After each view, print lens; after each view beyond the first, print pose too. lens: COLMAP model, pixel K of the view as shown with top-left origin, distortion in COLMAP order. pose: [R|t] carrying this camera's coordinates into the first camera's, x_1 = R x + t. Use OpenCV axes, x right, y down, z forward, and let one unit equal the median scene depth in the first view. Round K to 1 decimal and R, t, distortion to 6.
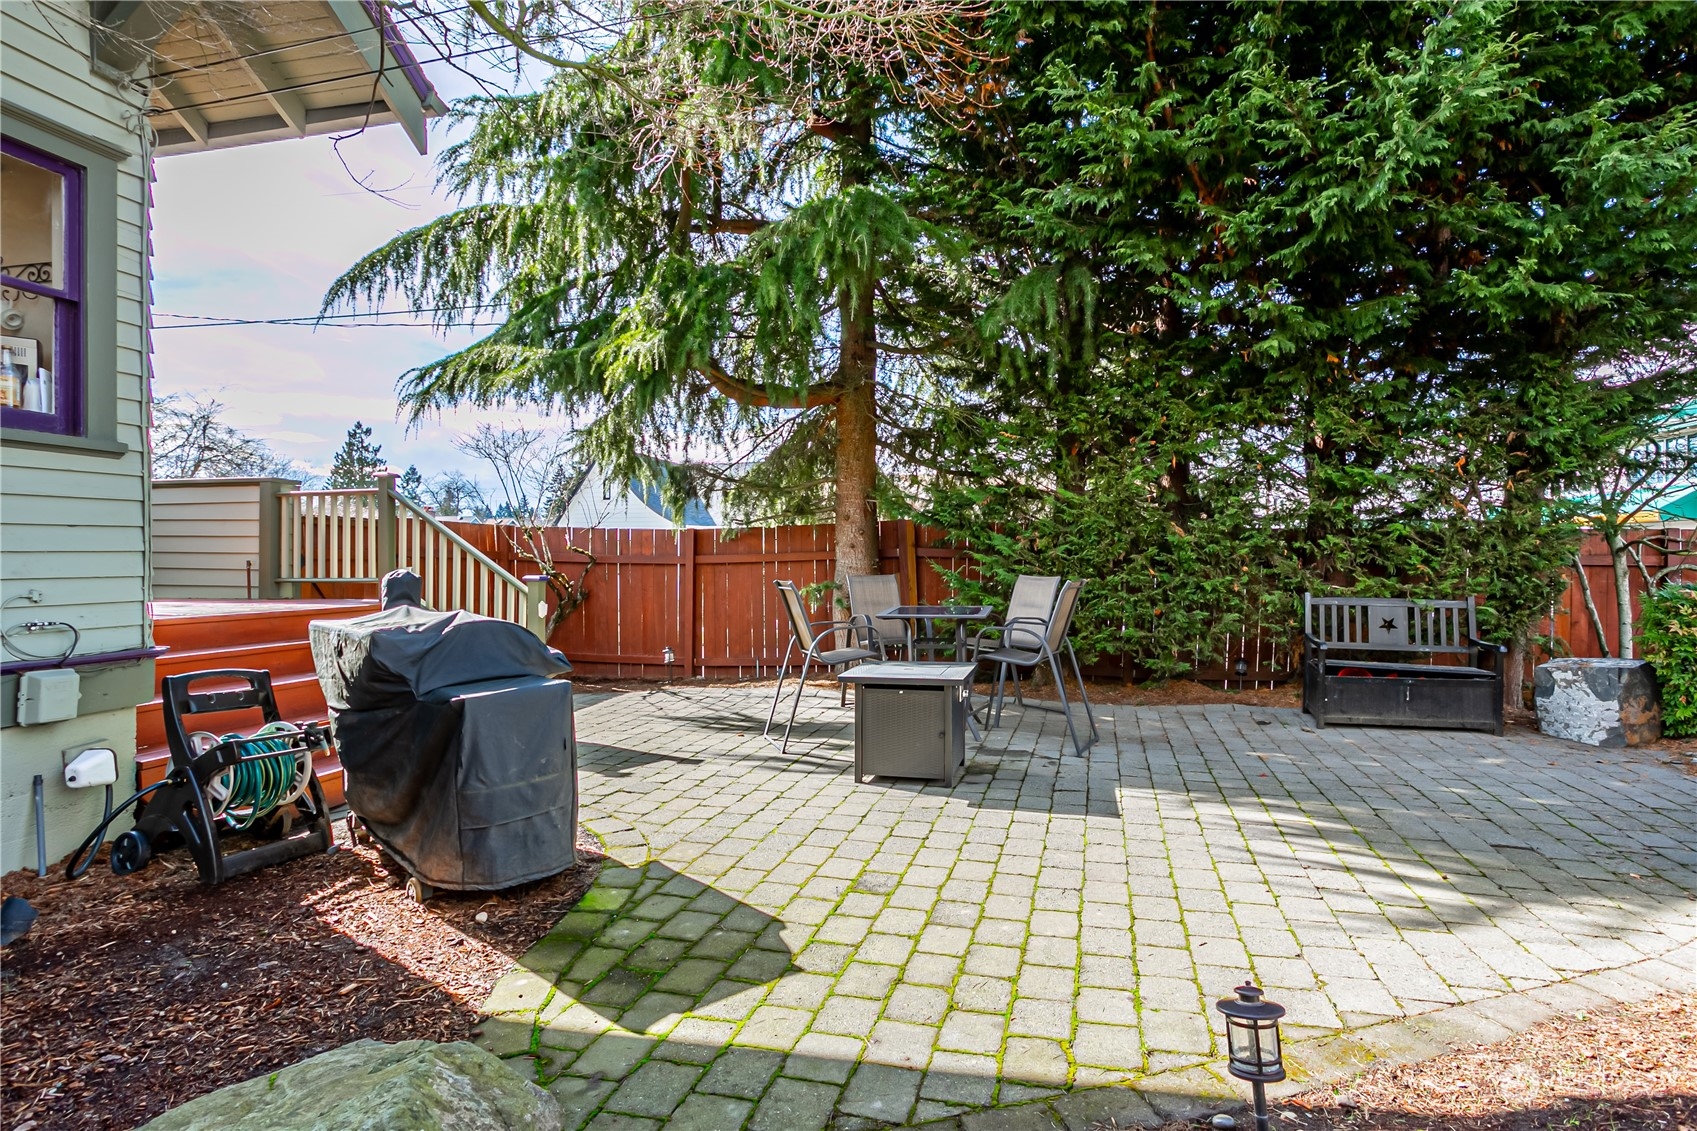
lens RADIAL K [[863.1, 0, 856.6], [0, 863.1, 561.8], [0, 0, 1]] dist [-0.003818, 0.002042]
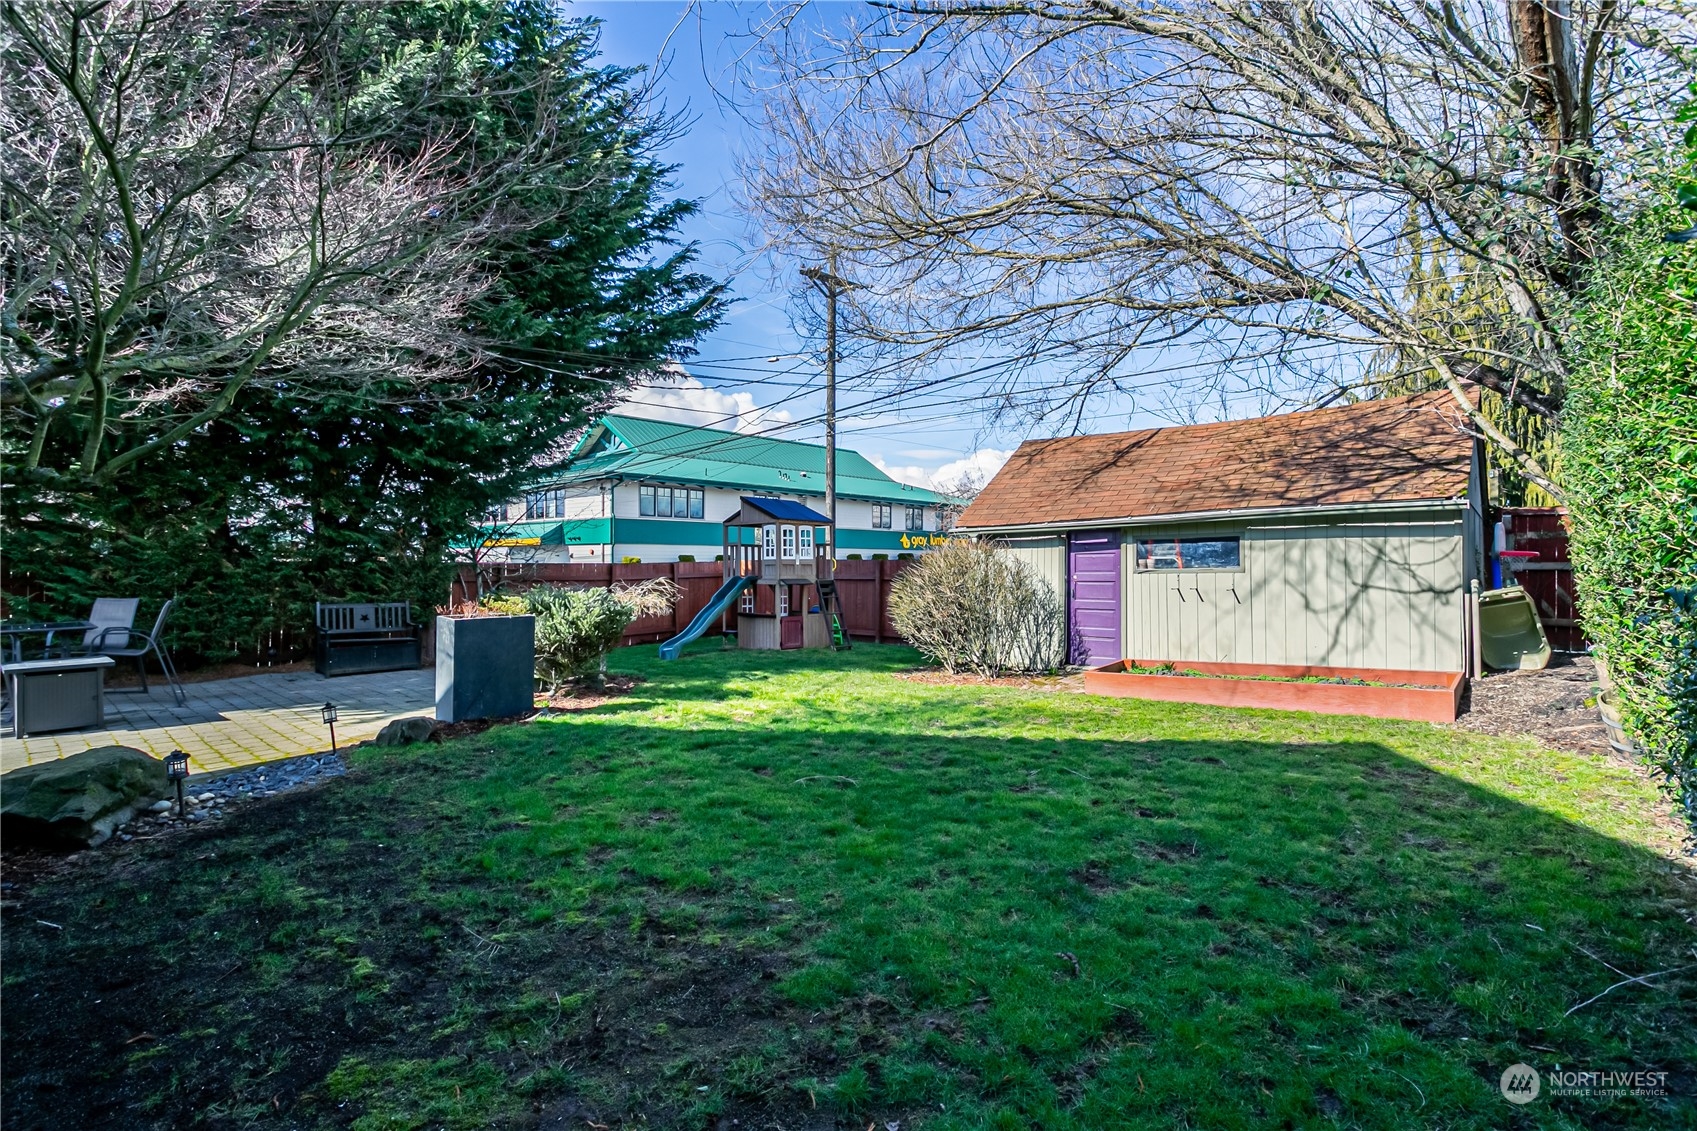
lens RADIAL K [[863.1, 0, 860.8], [0, 863.1, 564.6], [0, 0, 1]] dist [-0.003818, 0.002042]
pose [[0.478405, -0.004045, 0.878130, -0.470736], [0.009372, 0.999956, -0.000499, -0.027865], [-0.878090, 0.008468, 0.478421, -0.776875]]
